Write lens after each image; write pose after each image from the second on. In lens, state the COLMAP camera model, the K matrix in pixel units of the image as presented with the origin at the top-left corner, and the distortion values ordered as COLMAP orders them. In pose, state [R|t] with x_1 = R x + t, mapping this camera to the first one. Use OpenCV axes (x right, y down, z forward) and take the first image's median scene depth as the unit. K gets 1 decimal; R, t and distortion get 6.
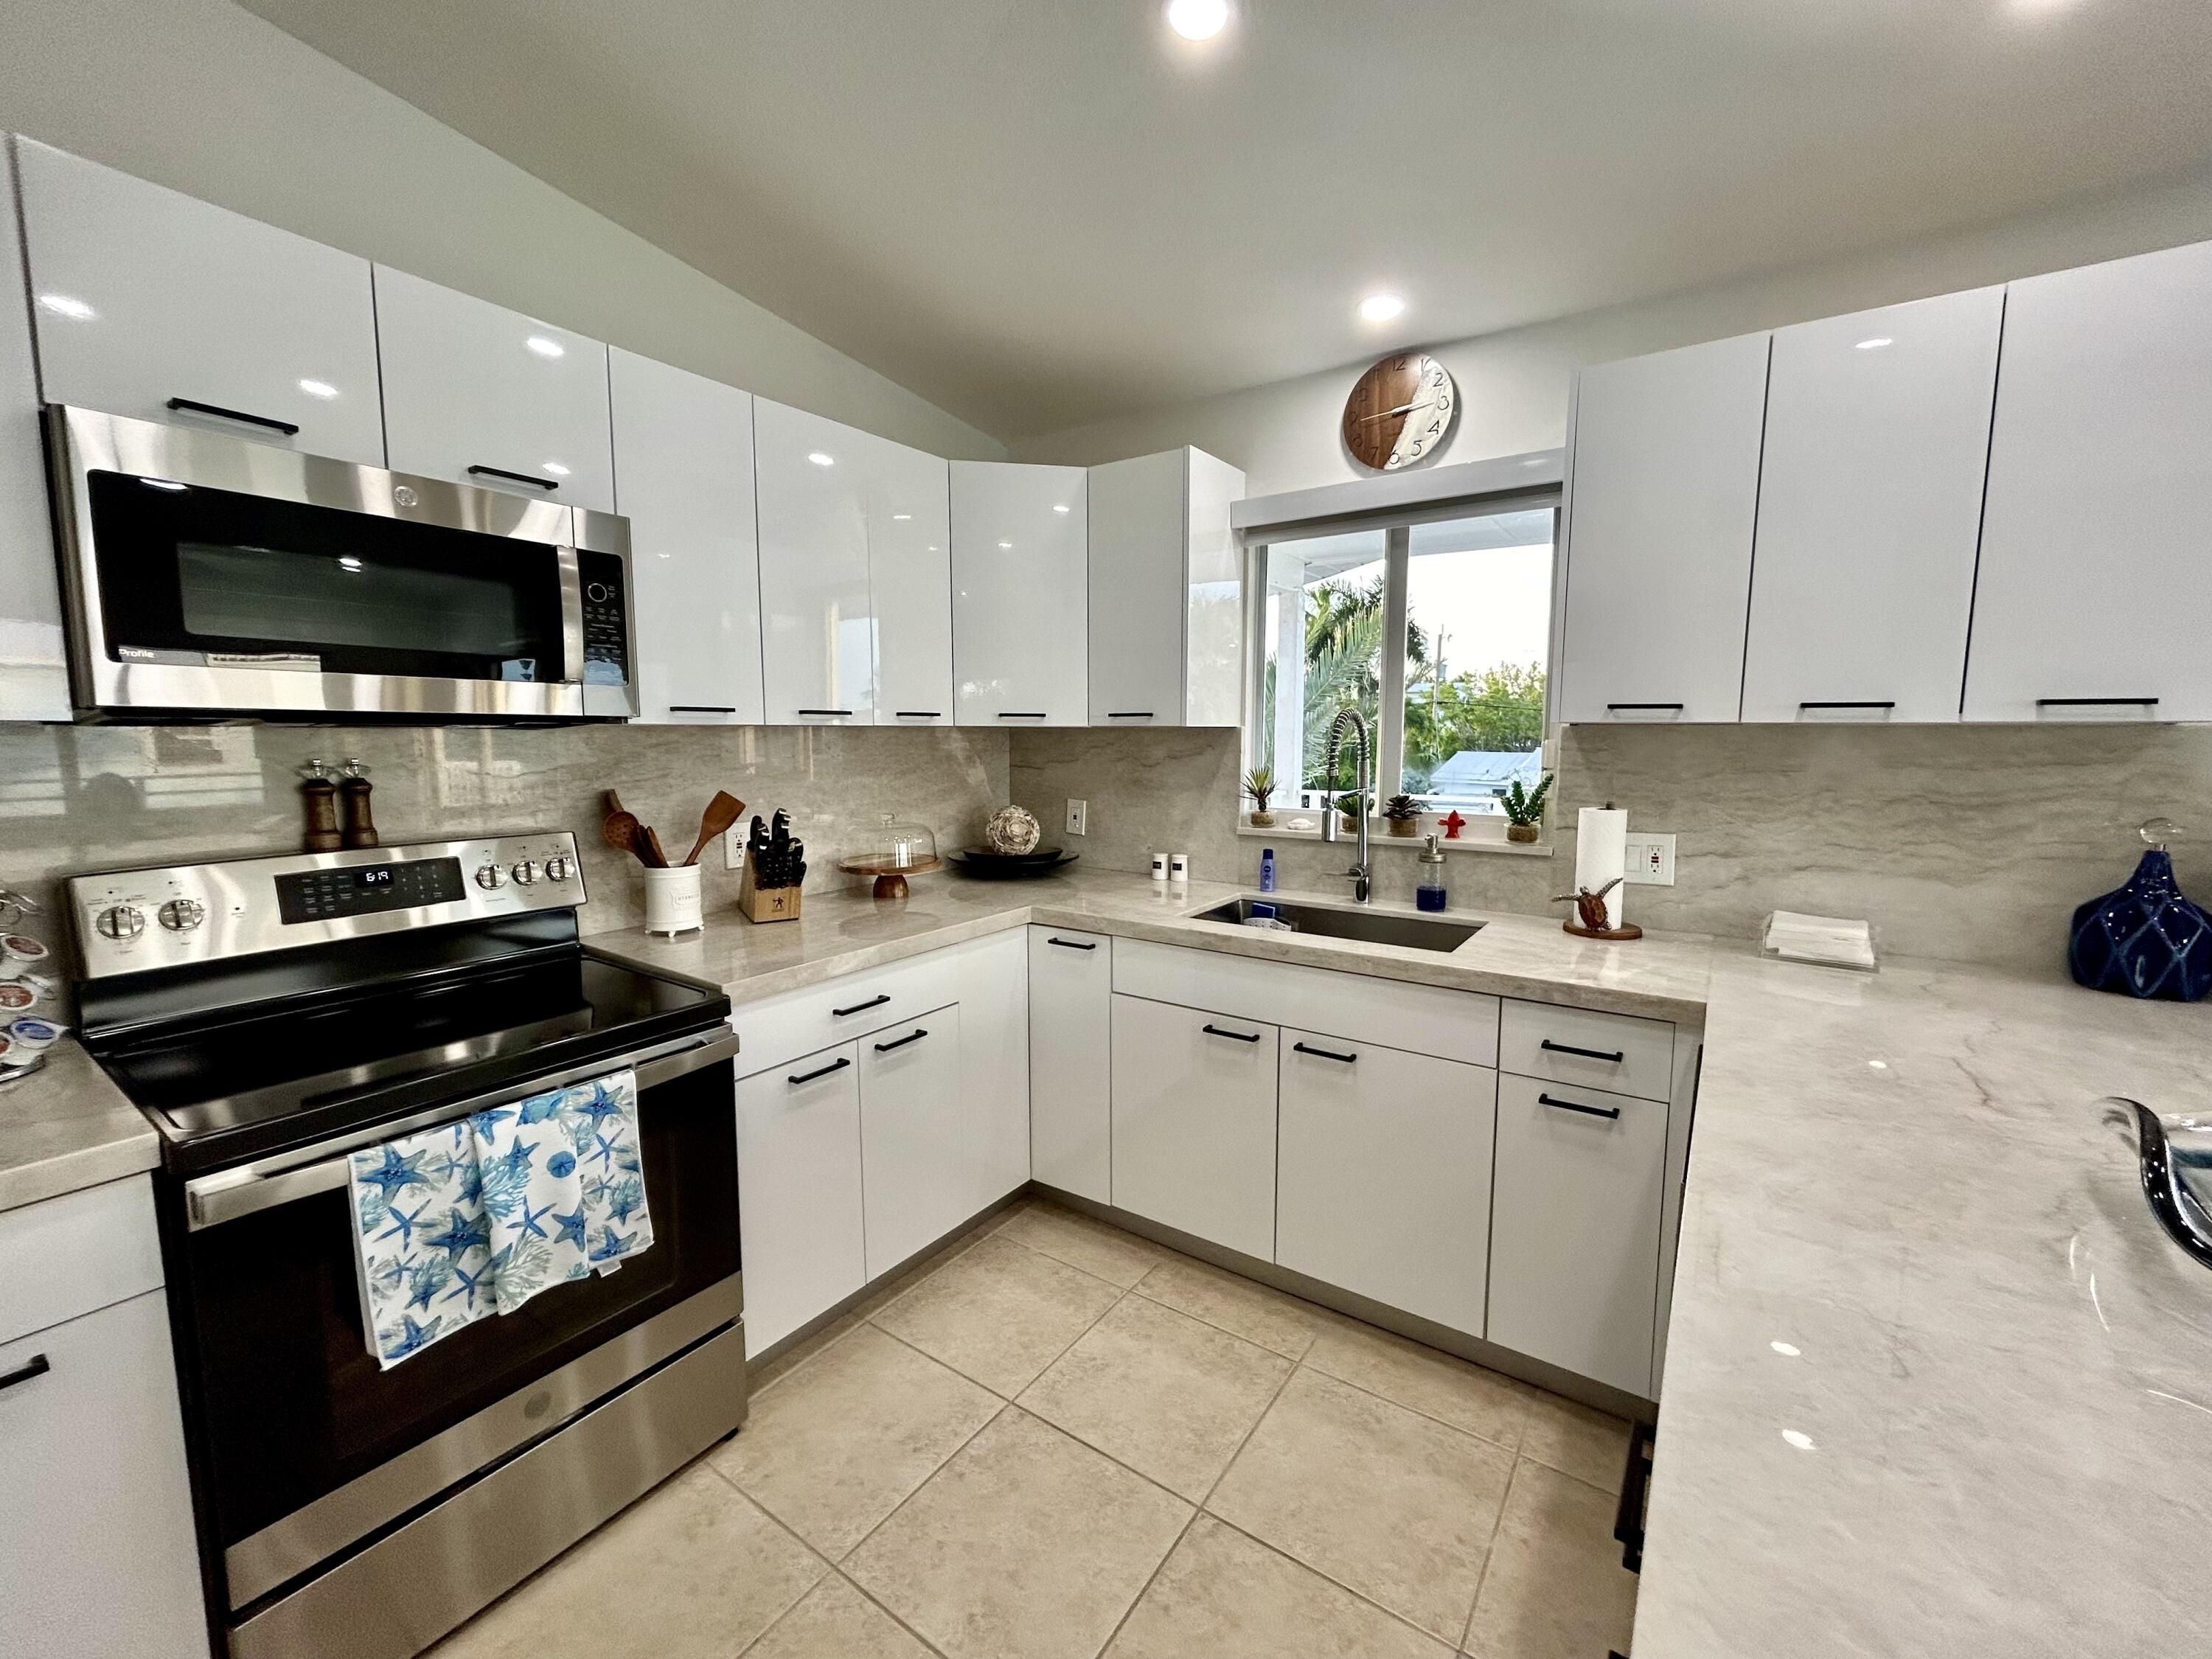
lens RADIAL K [[892.5, 0, 1111.0], [0, 892.5, 831.5], [0, 0, 1]] dist [0.000362, -0.000291]
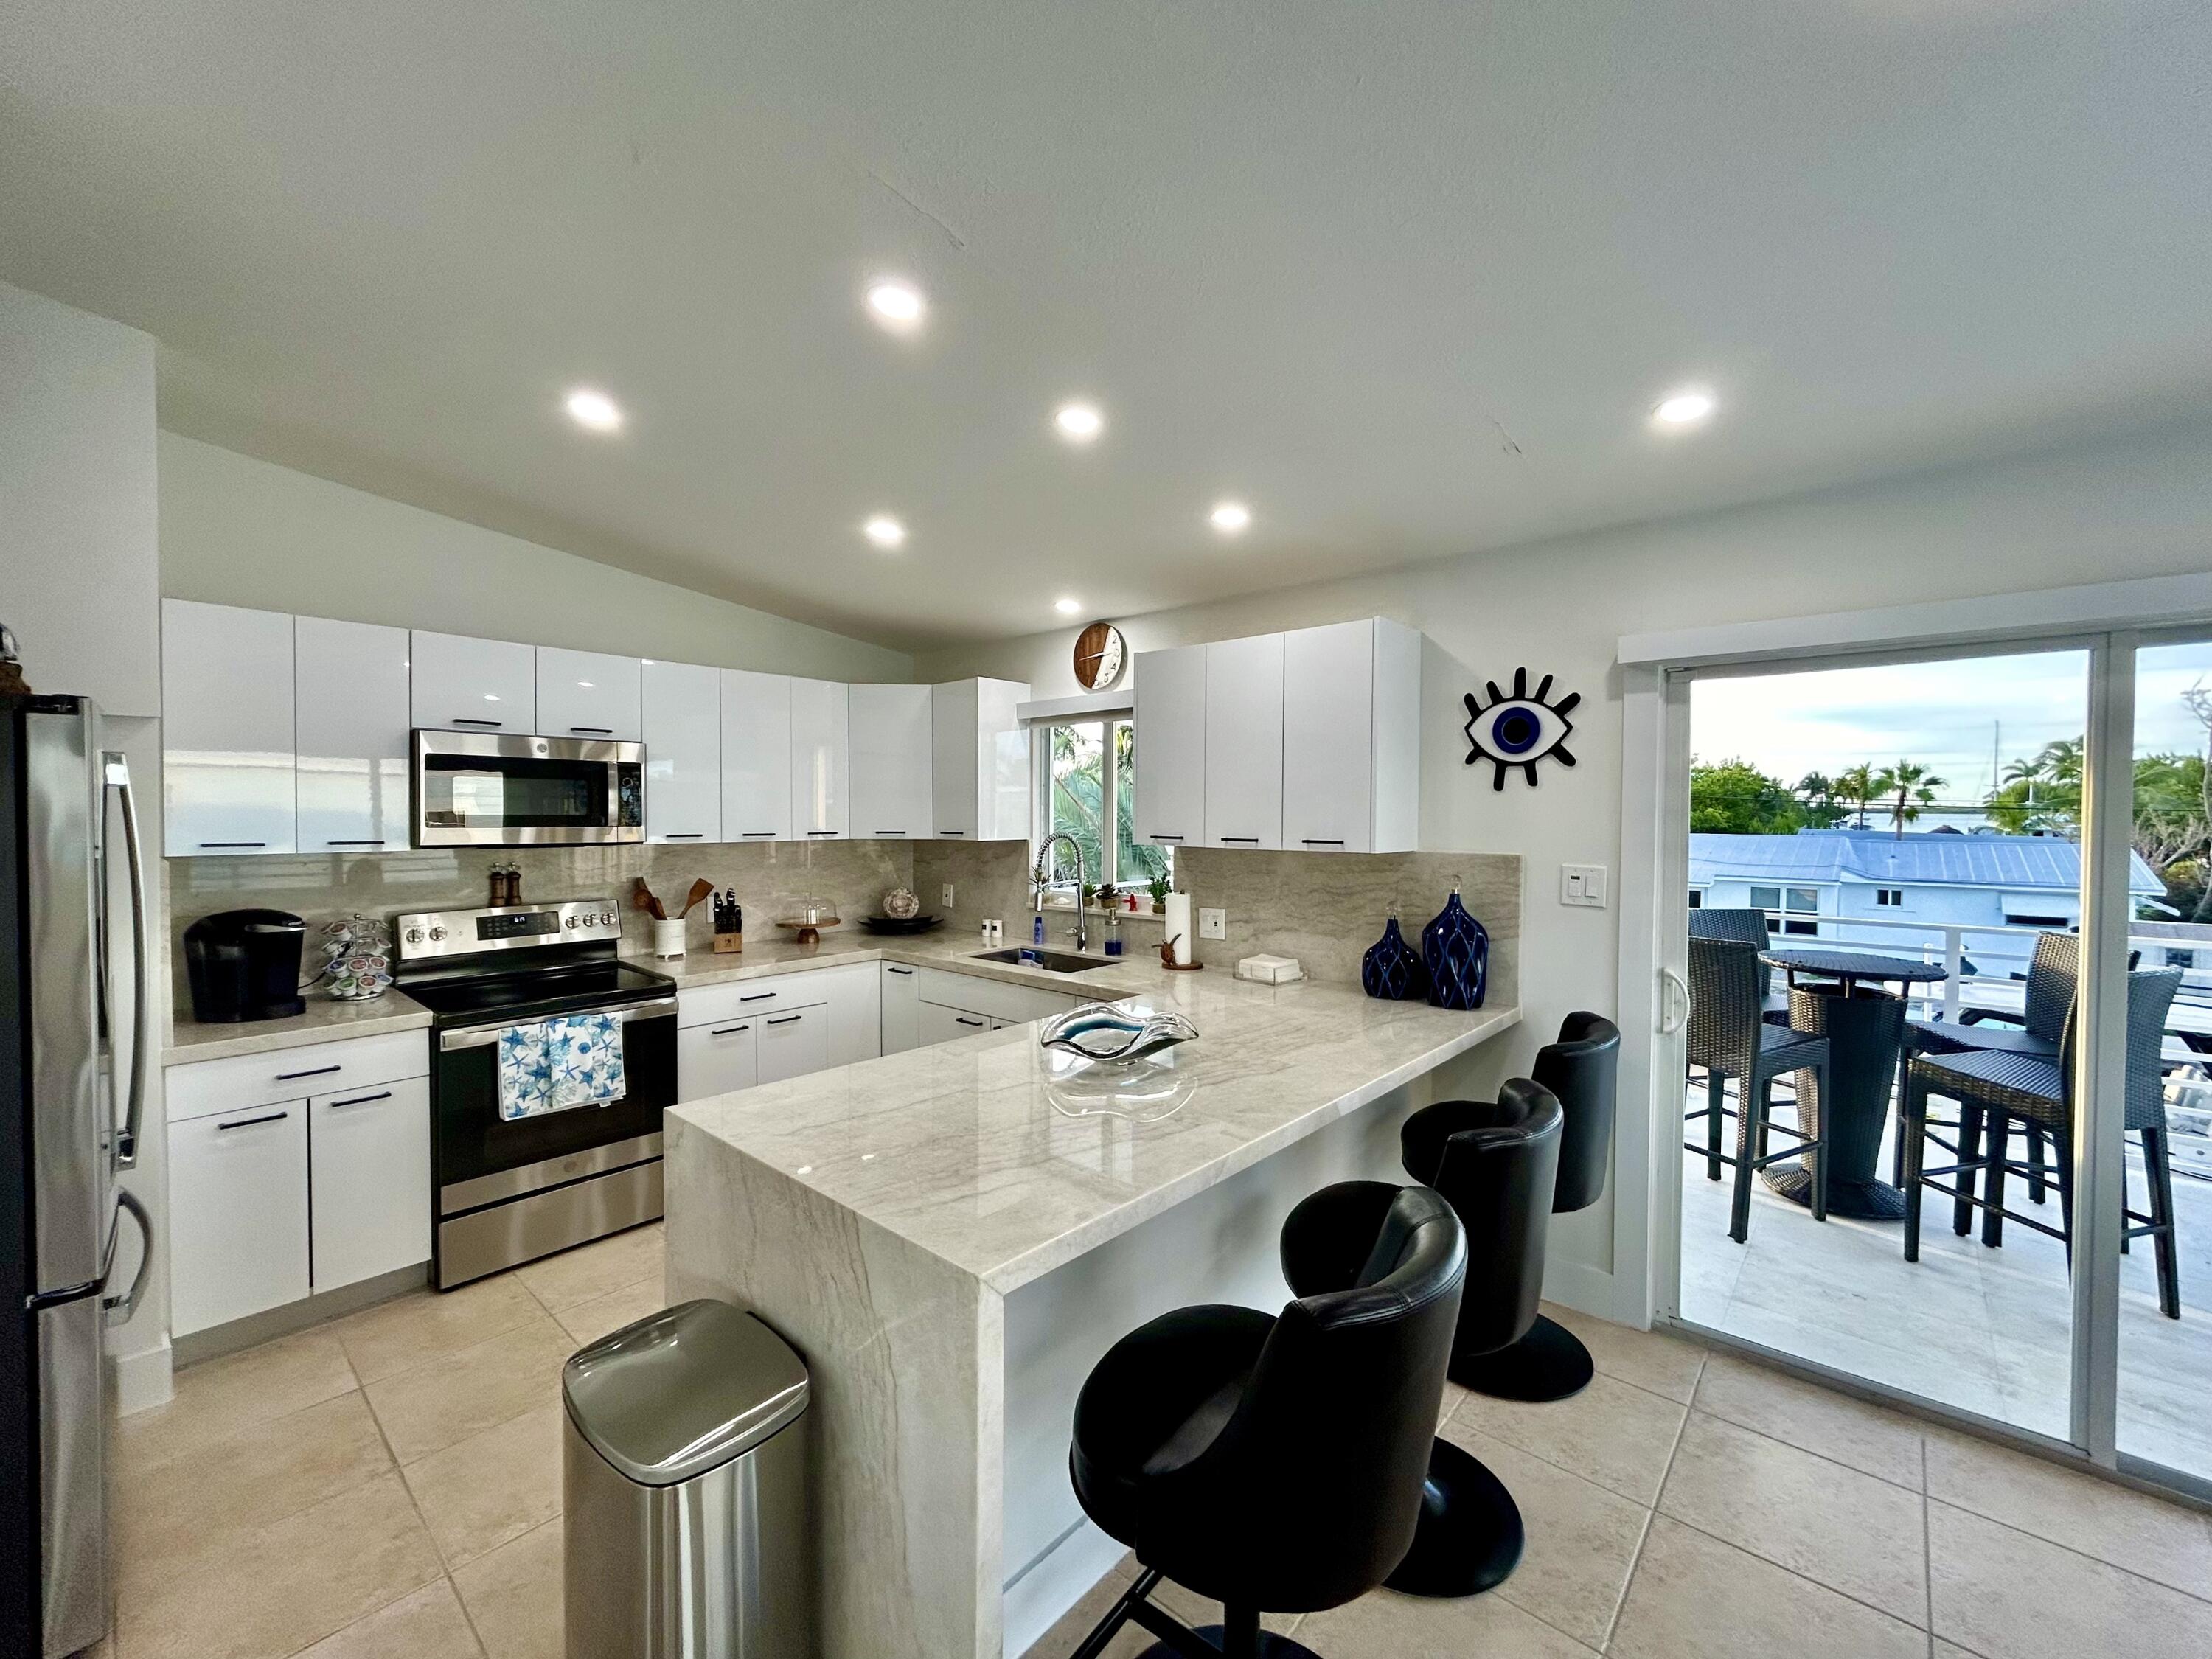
lens RADIAL K [[895.3, 0, 1113.8], [0, 895.3, 829.2], [0, 0, 1]] dist [0.000031, 0.000226]
pose [[0.992976, 0.002425, -0.118293, 0.641217], [-0.013202, 0.995817, -0.090413, 0.008611], [0.117579, 0.091339, 0.988854, -0.738505]]
